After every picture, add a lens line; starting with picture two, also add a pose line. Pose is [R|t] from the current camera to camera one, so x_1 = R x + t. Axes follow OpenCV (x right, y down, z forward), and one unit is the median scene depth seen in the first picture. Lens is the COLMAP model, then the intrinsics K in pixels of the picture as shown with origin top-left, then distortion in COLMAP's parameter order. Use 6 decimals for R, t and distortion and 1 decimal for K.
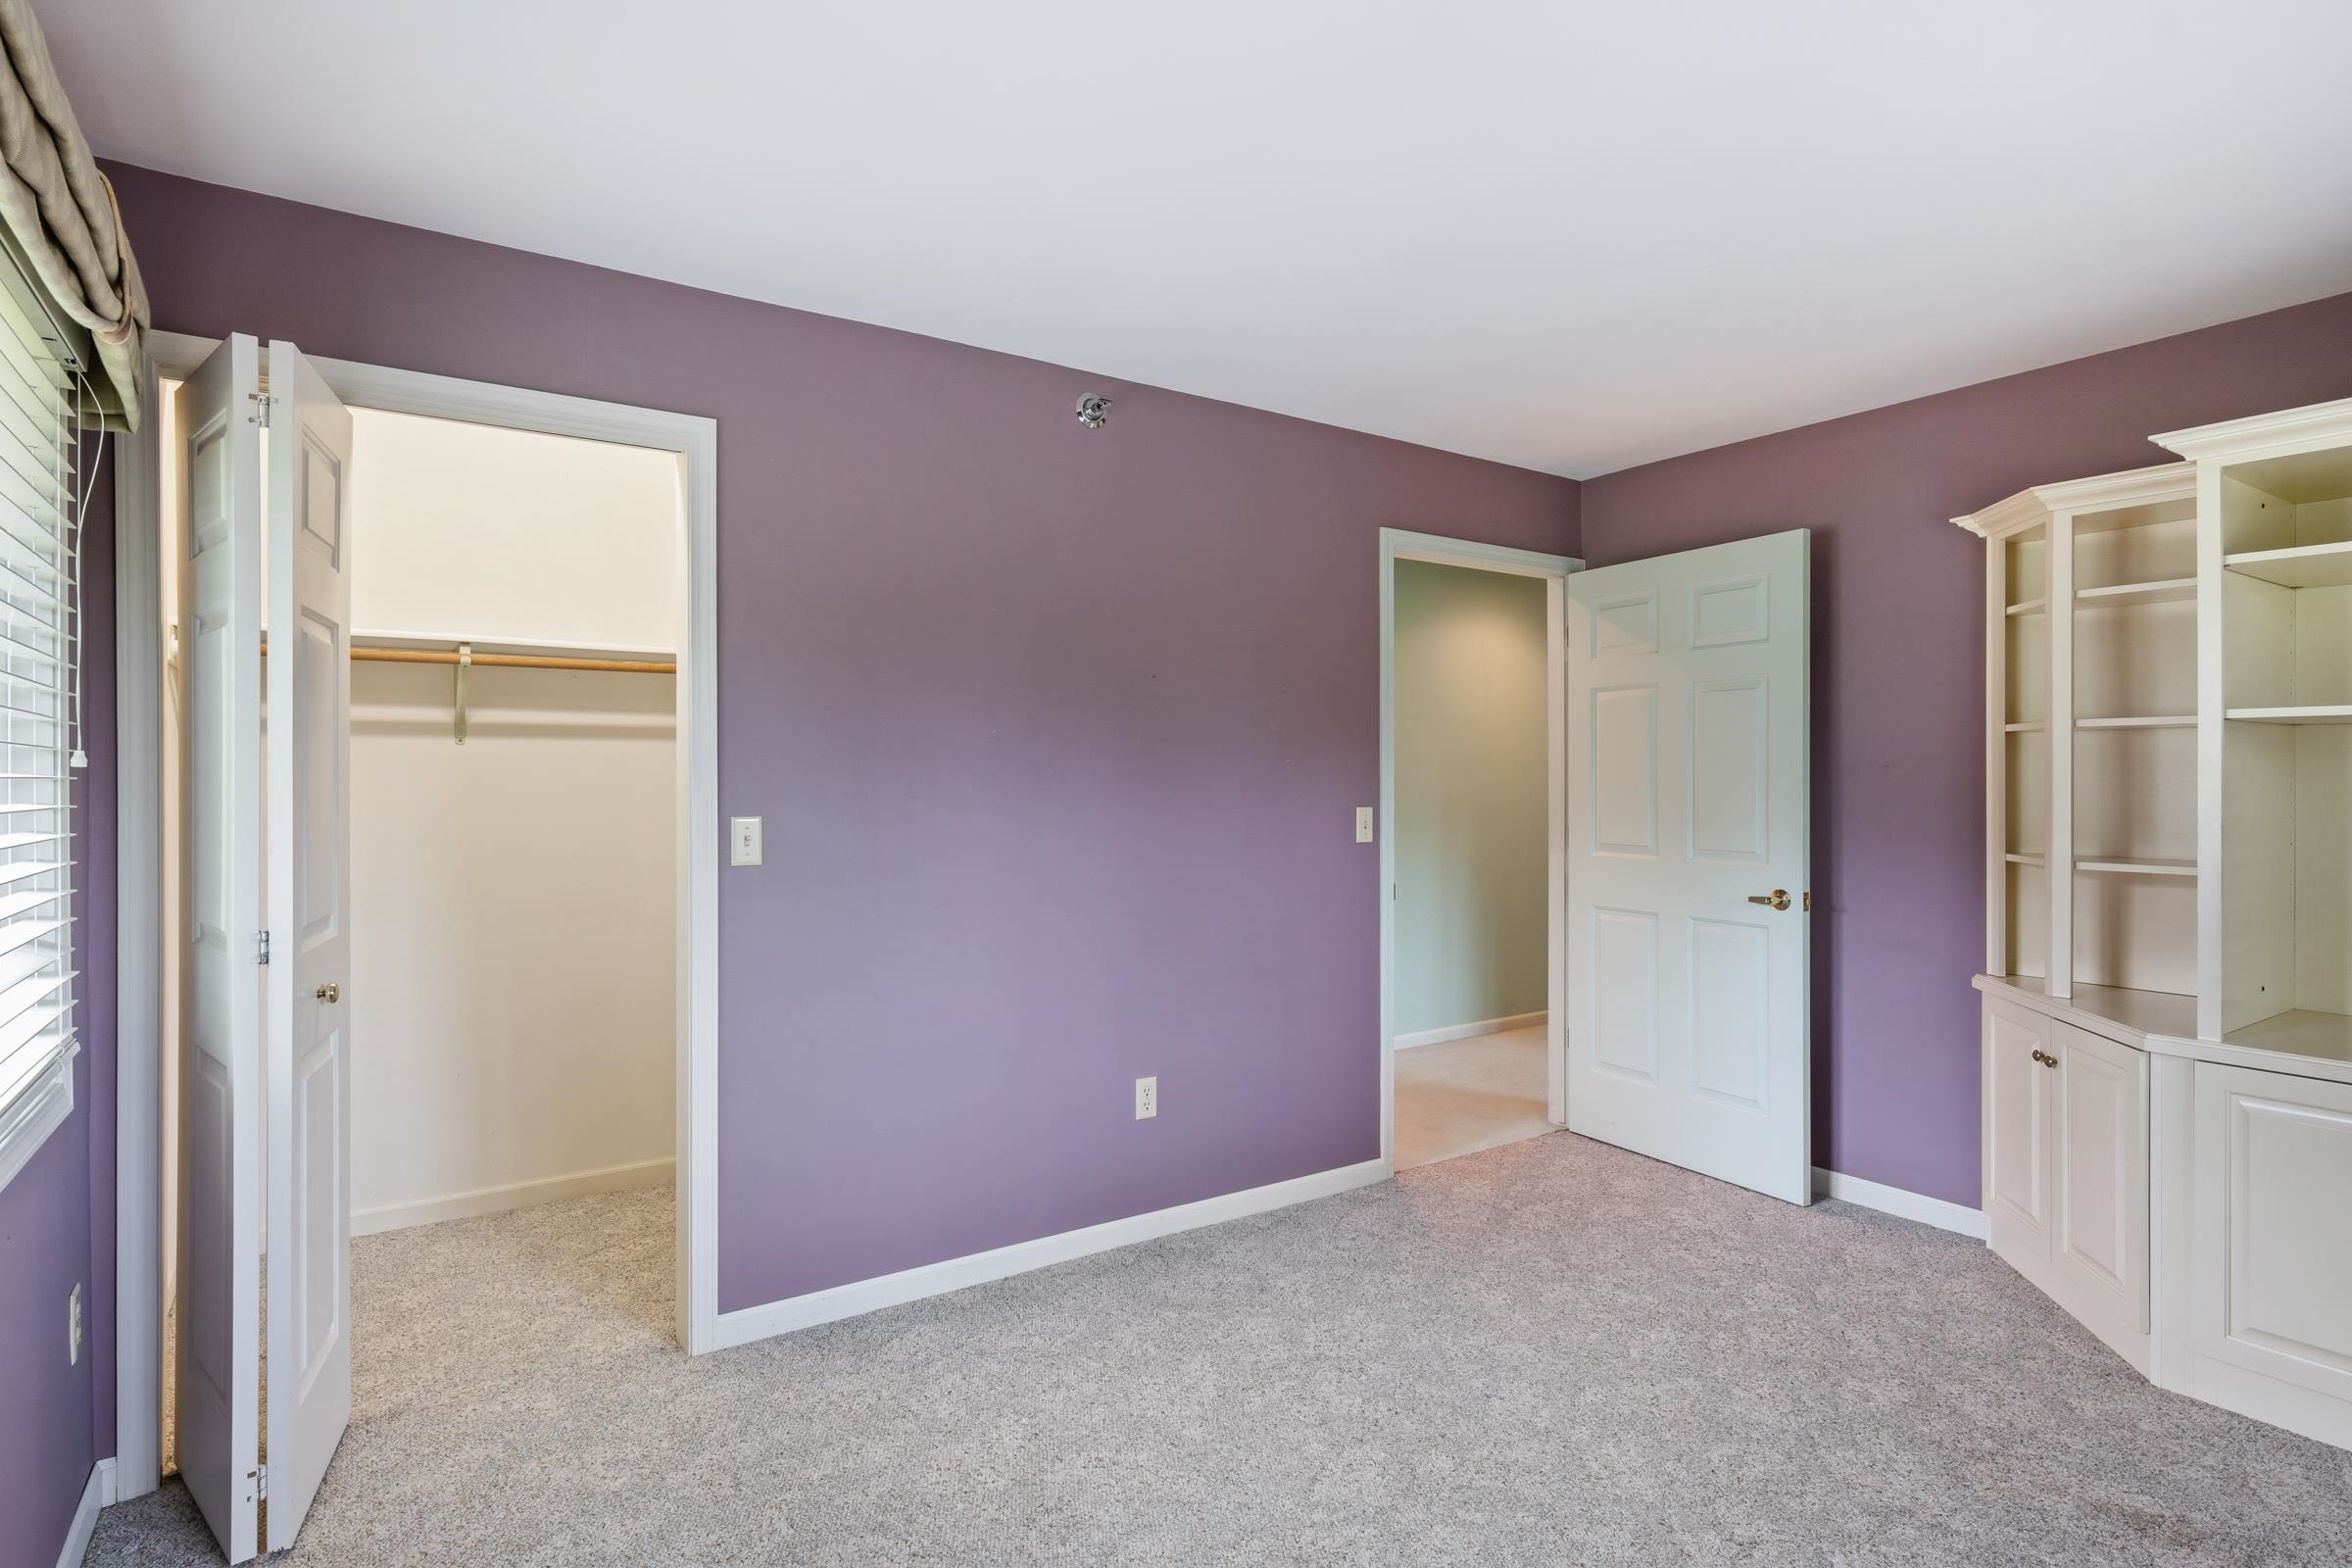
lens RADIAL K [[1235.8, 0, 1182.5], [0, 1235.8, 785.2], [0, 0, 1]] dist [0.005814, 0.001974]
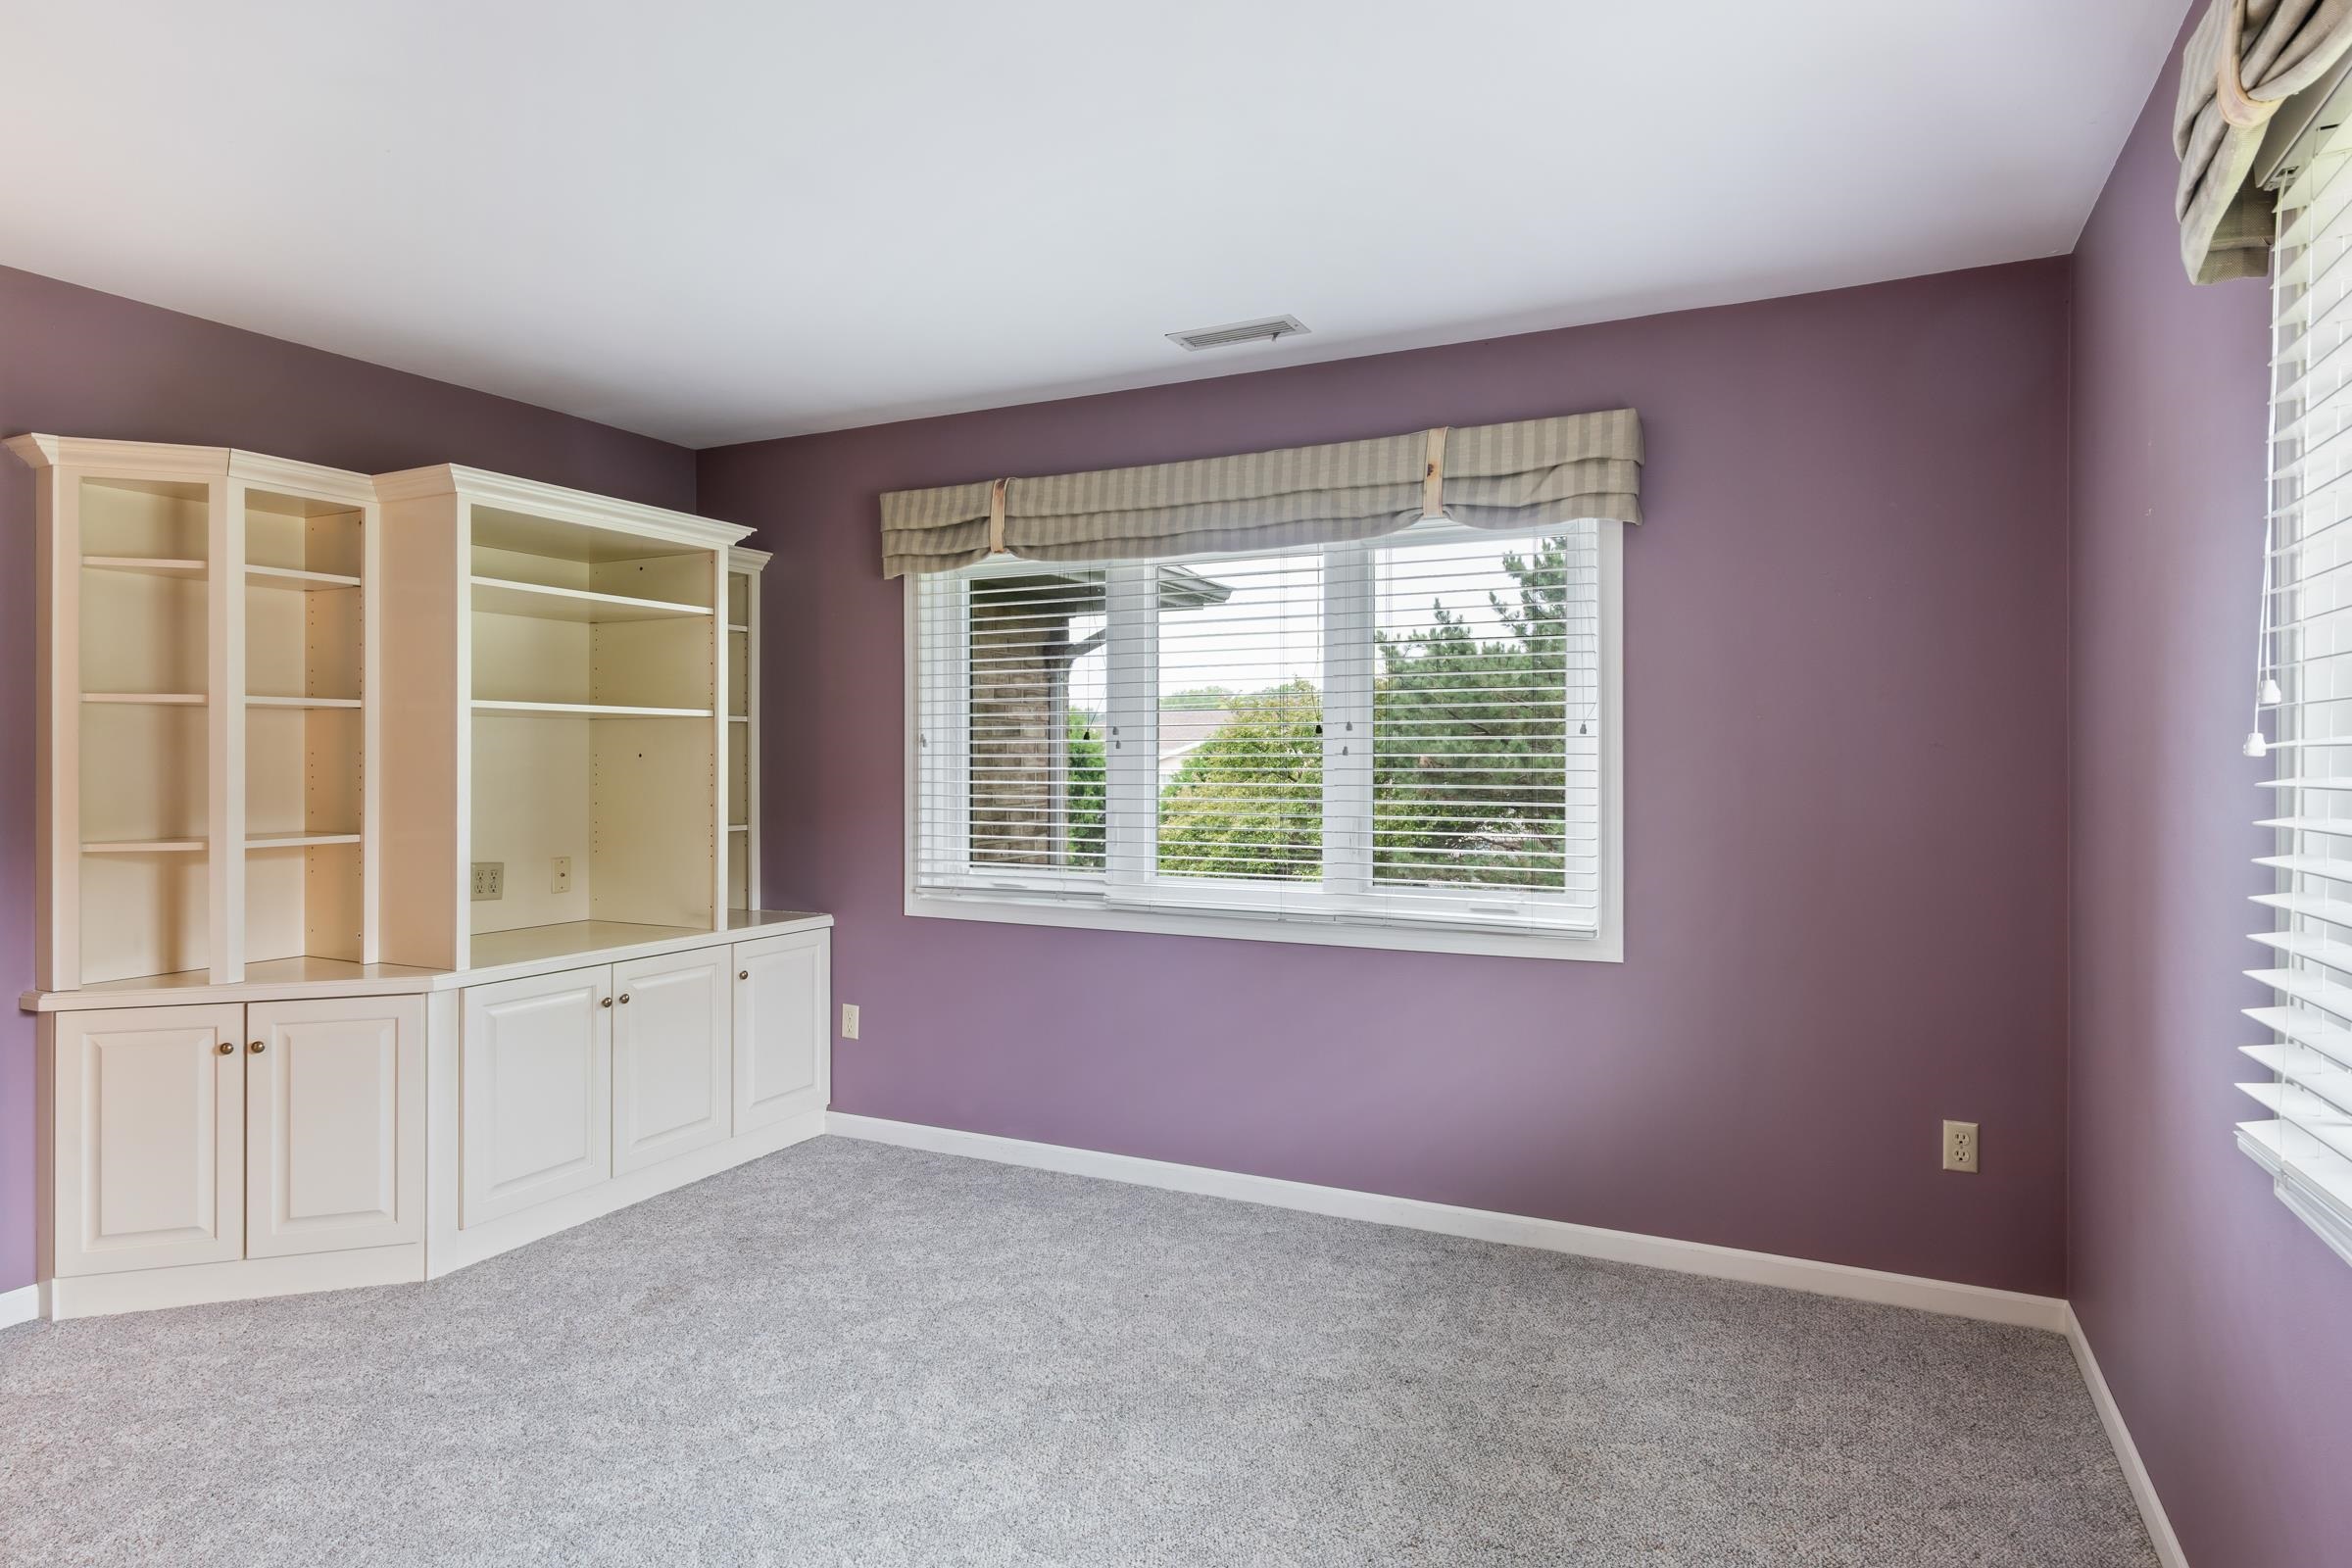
lens RADIAL K [[1293.4, 0, 1180.7], [0, 1293.4, 765.6], [0, 0, 1]] dist [0.007607, 0.000746]
pose [[-0.482239, -0.003736, 0.876032, -0.568068], [0.007233, 0.999940, 0.008246, -0.000960], [-0.876010, 0.010313, -0.482183, 0.897607]]
